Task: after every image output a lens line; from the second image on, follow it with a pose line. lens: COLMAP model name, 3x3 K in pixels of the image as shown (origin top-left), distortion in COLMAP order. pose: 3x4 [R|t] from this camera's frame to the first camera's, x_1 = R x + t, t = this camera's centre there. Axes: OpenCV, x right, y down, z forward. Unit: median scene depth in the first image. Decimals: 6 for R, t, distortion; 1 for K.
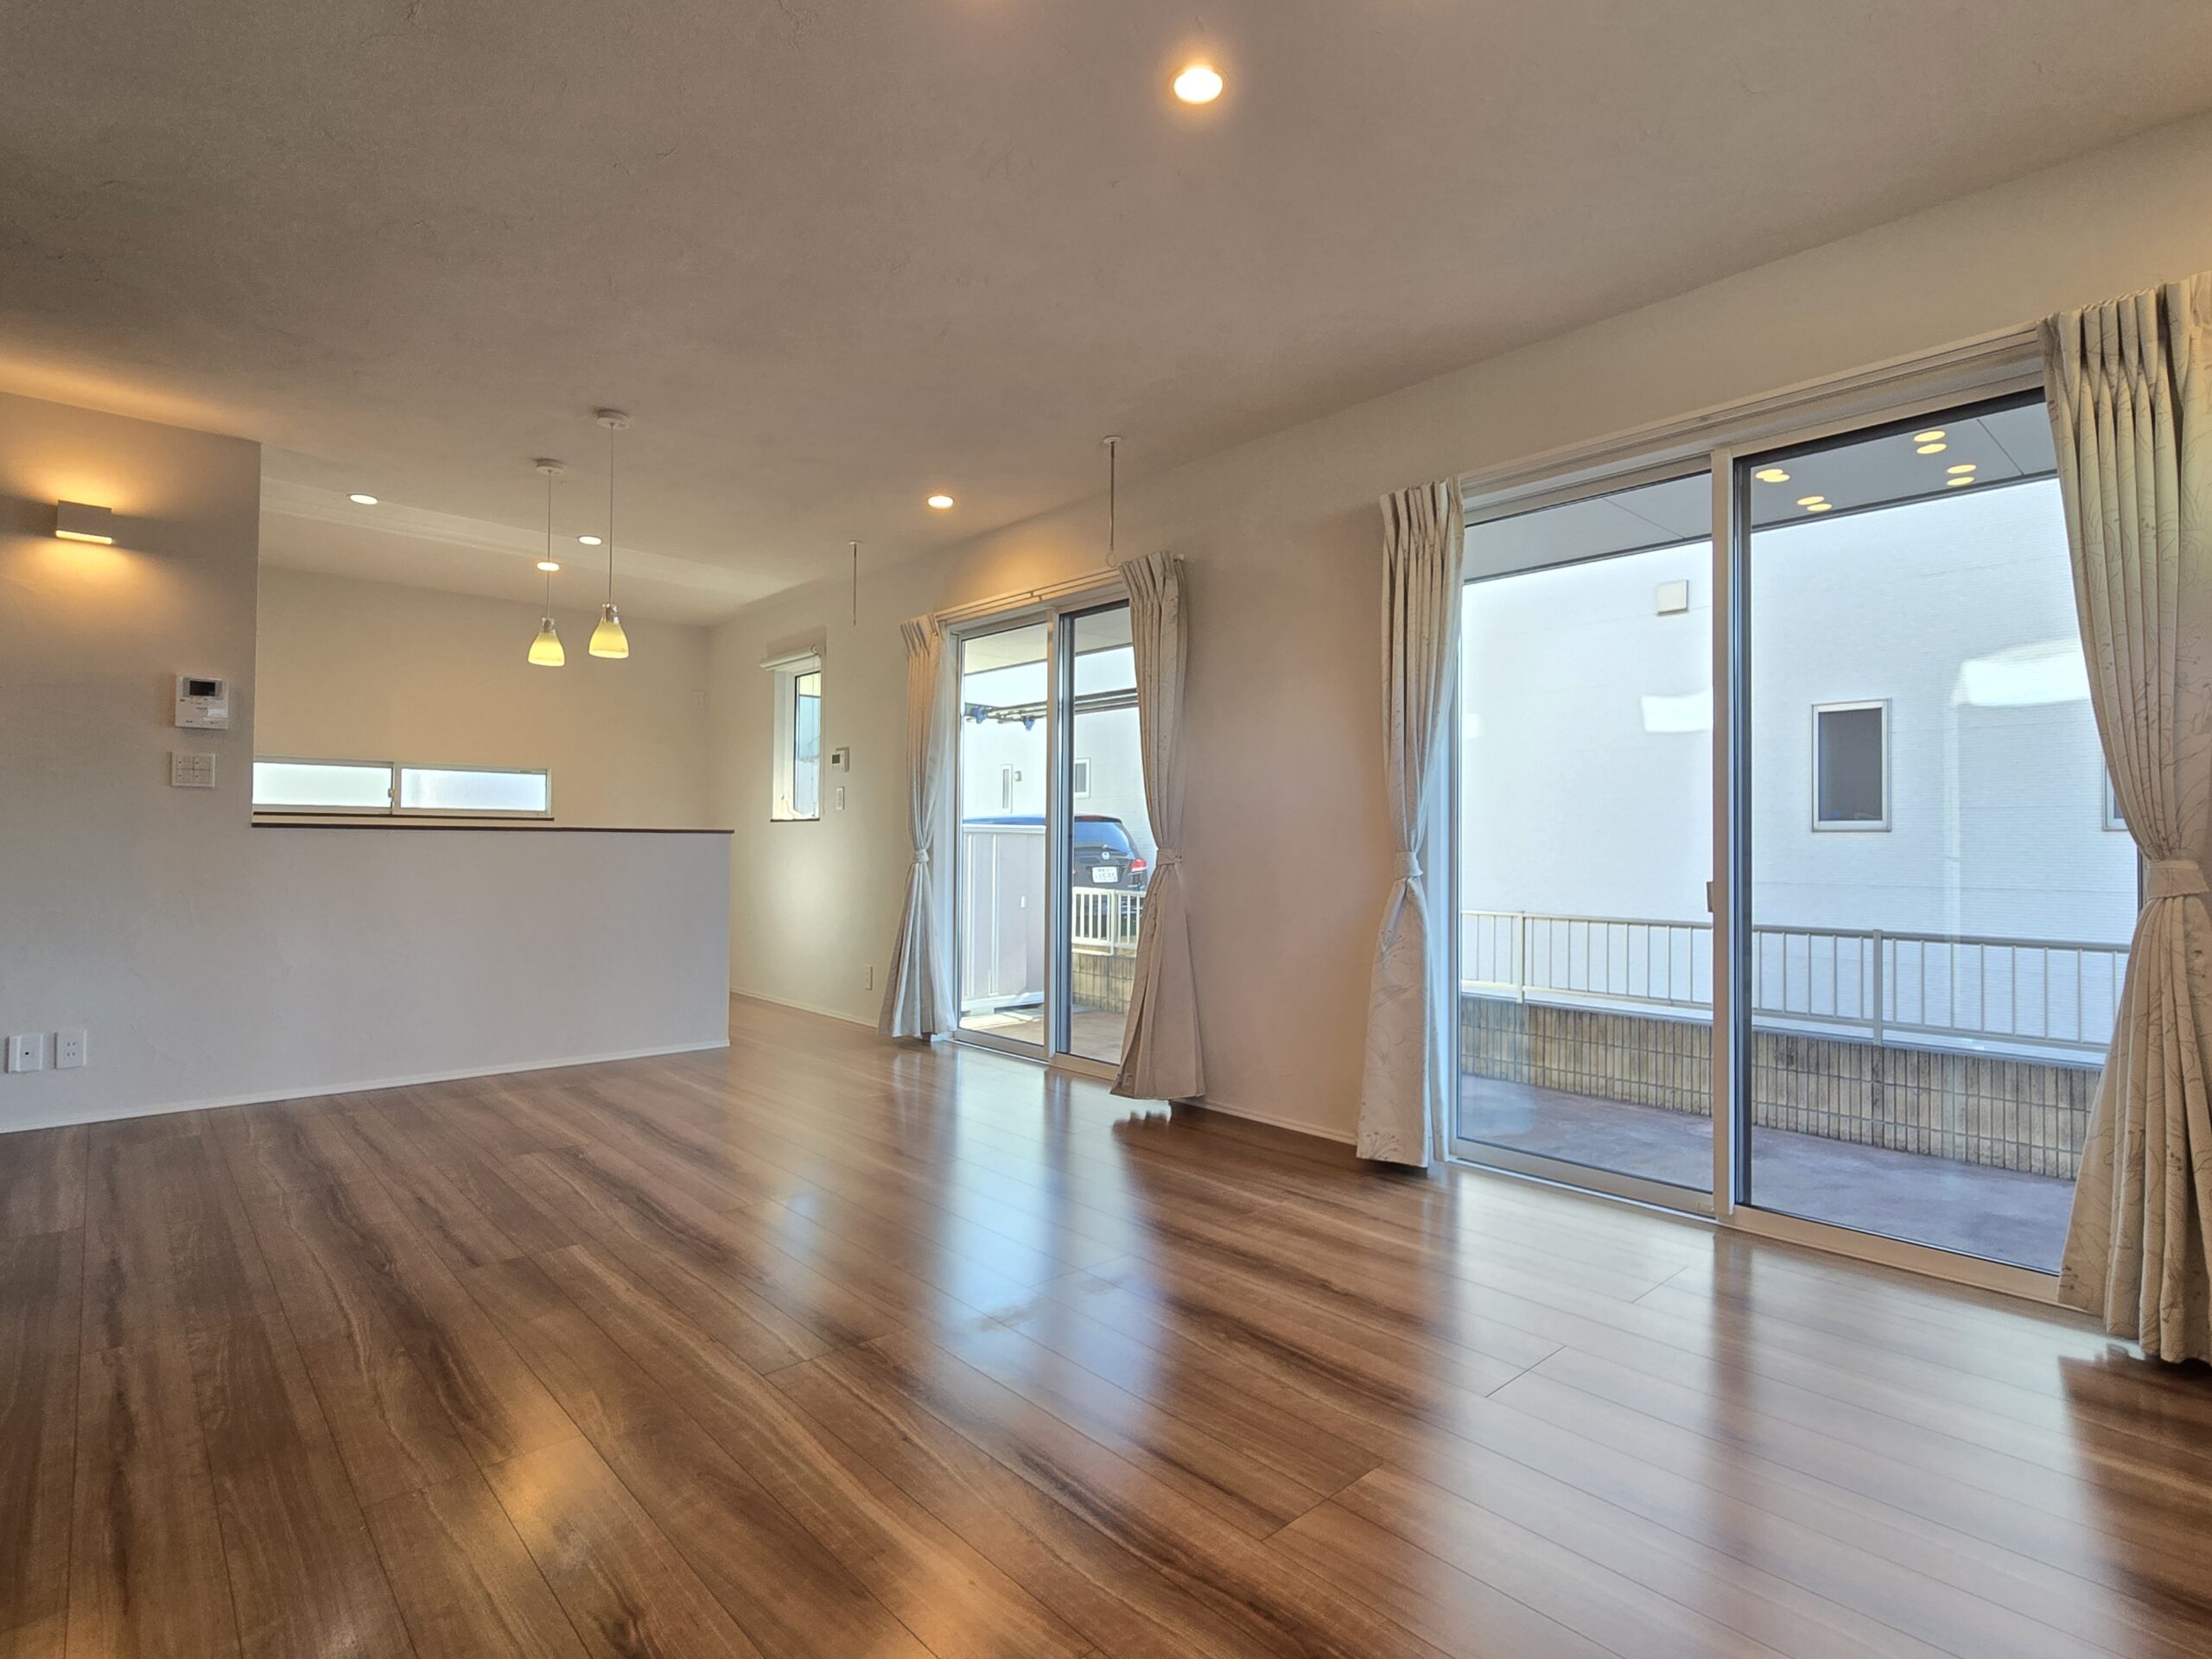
lens RADIAL K [[1113.5, 0, 1113.4], [0, 1113.5, 820.0], [0, 0, 1]] dist [0.000313, 0.001698]
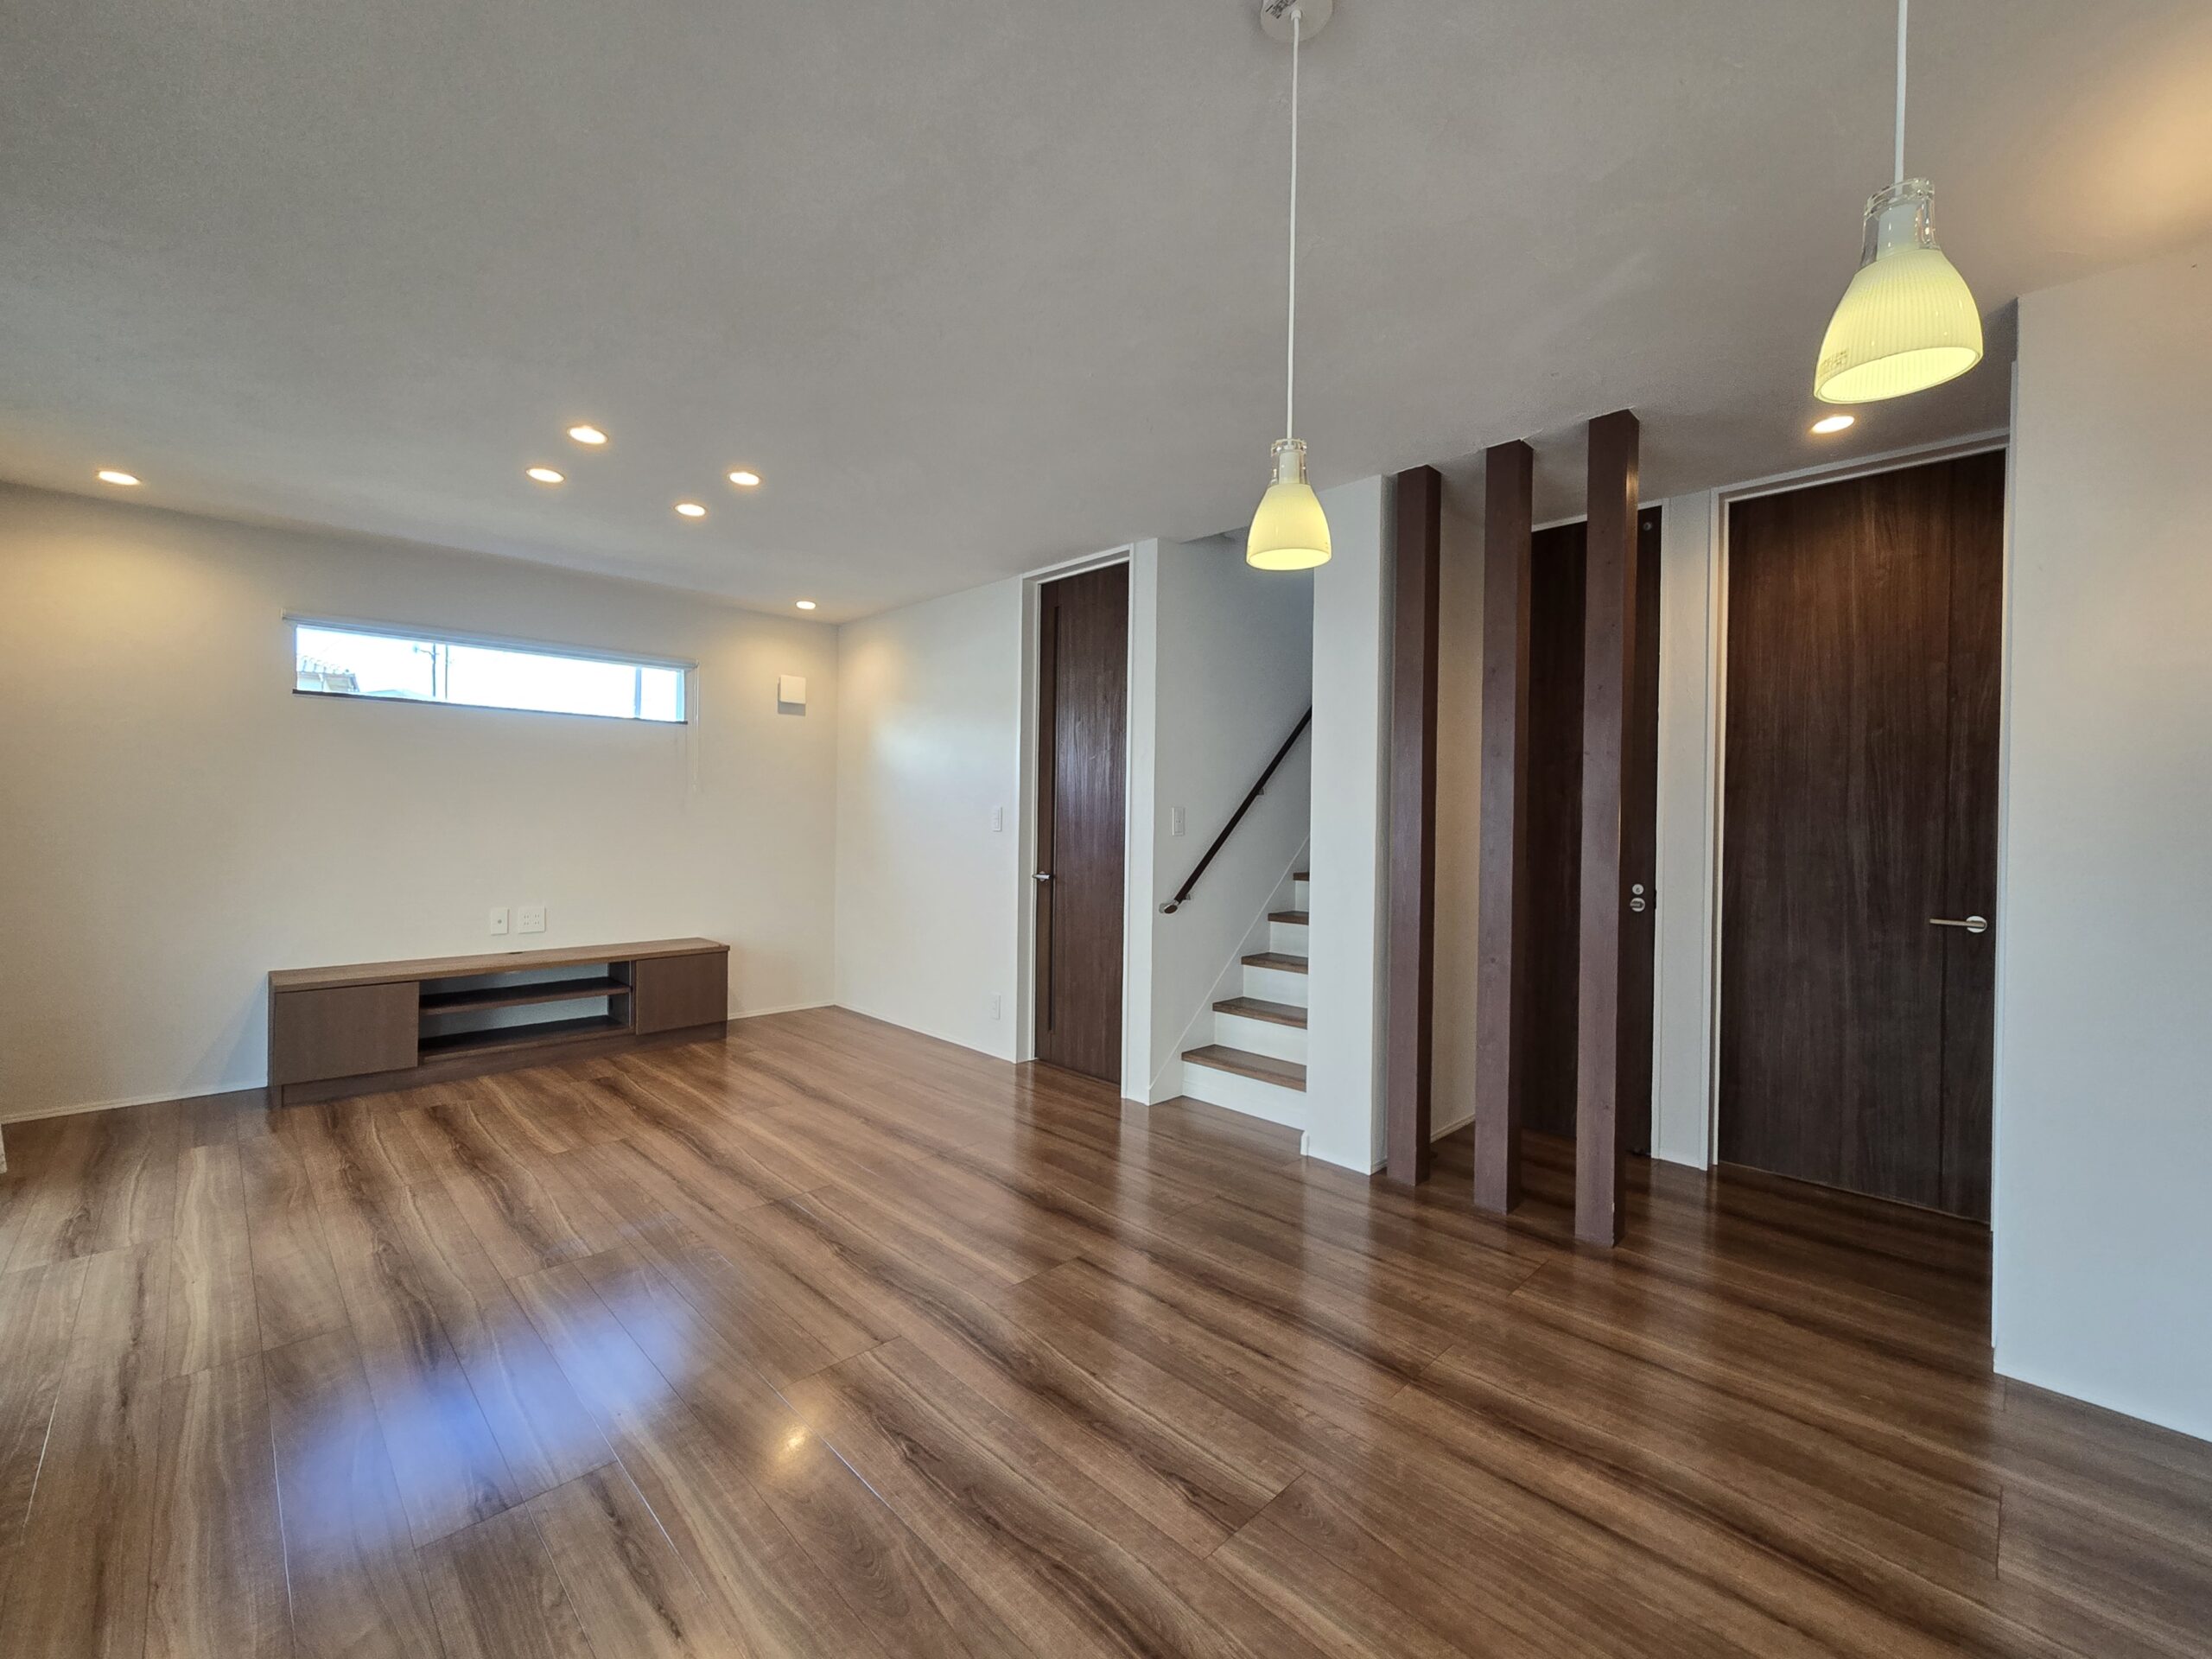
lens RADIAL K [[918.3, 0, 1113.2], [0, 918.3, 826.6], [0, 0, 1]] dist [0.001287, -0.000124]
pose [[-0.998853, -0.022339, -0.042360, -0.409131], [-0.021740, 0.999658, -0.014566, -0.041982], [0.042670, -0.013629, -0.998996, 1.478723]]
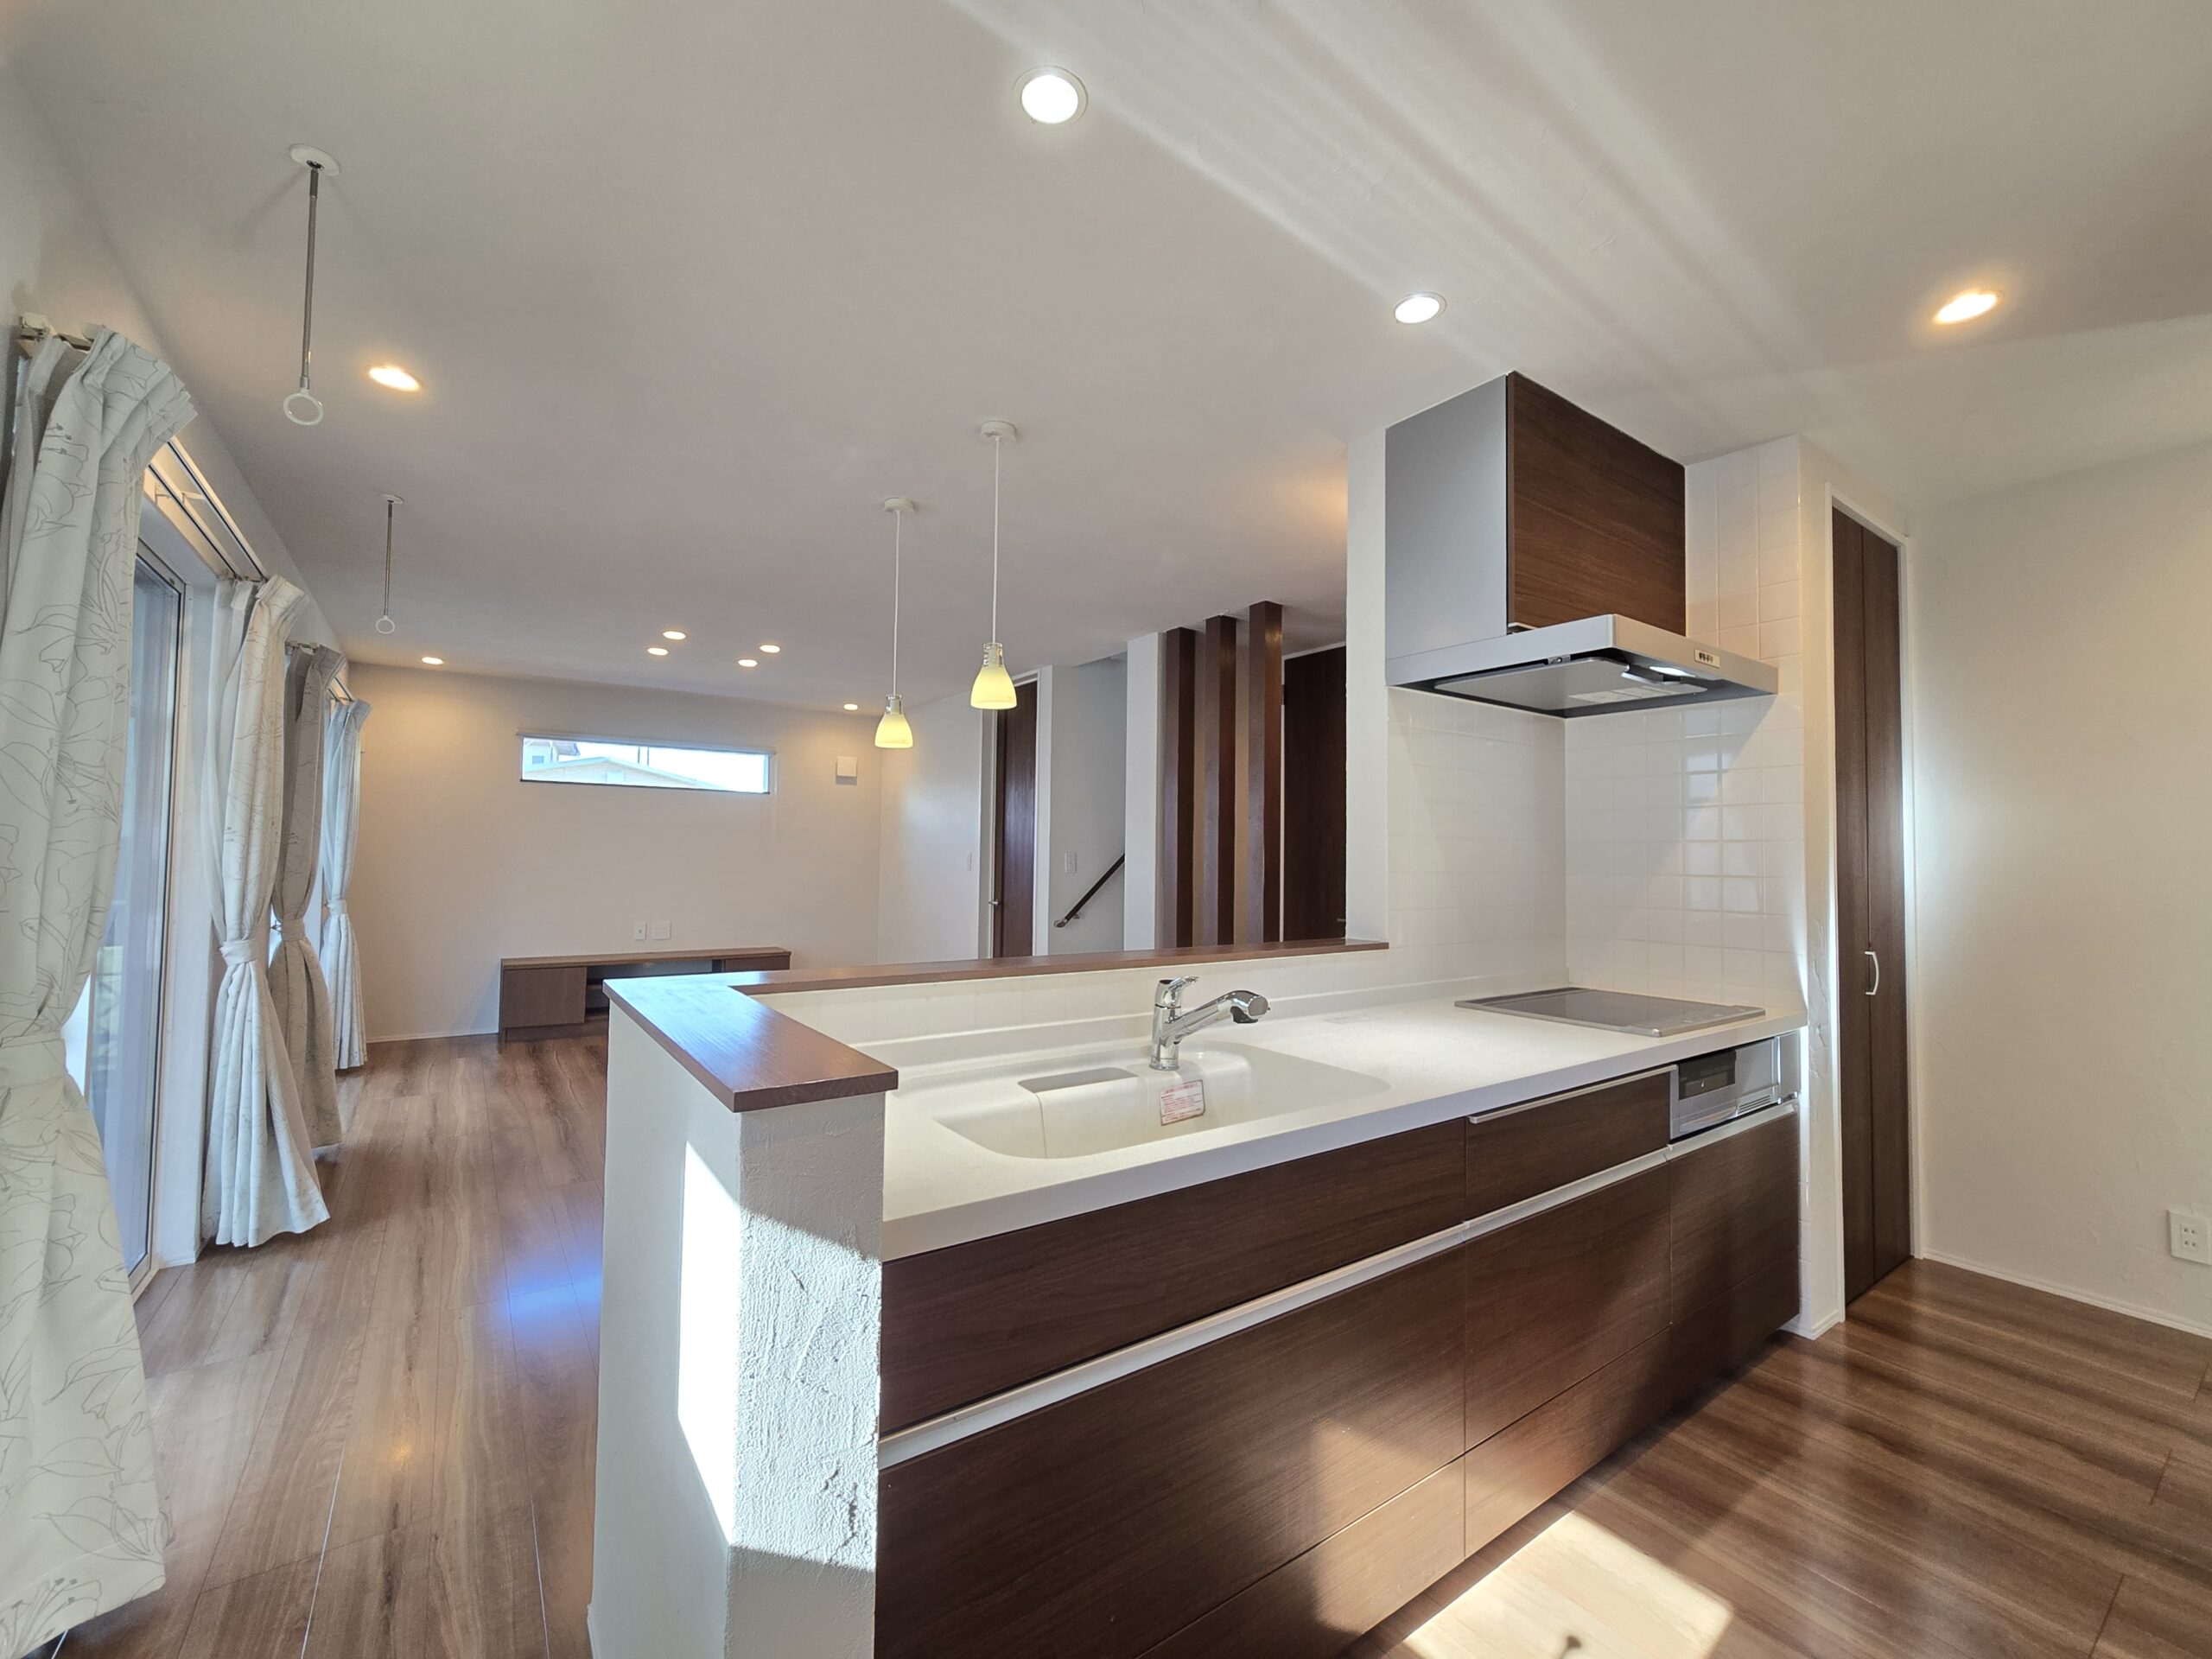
lens RADIAL K [[920.2, 0, 1109.3], [0, 920.2, 825.7], [0, 0, 1]] dist [0.000309, 0.000707]
pose [[-0.992002, -0.016679, 0.125115, -0.814963], [-0.024080, 0.998033, -0.057874, -0.040032], [-0.123903, -0.060424, -0.990453, 1.943684]]
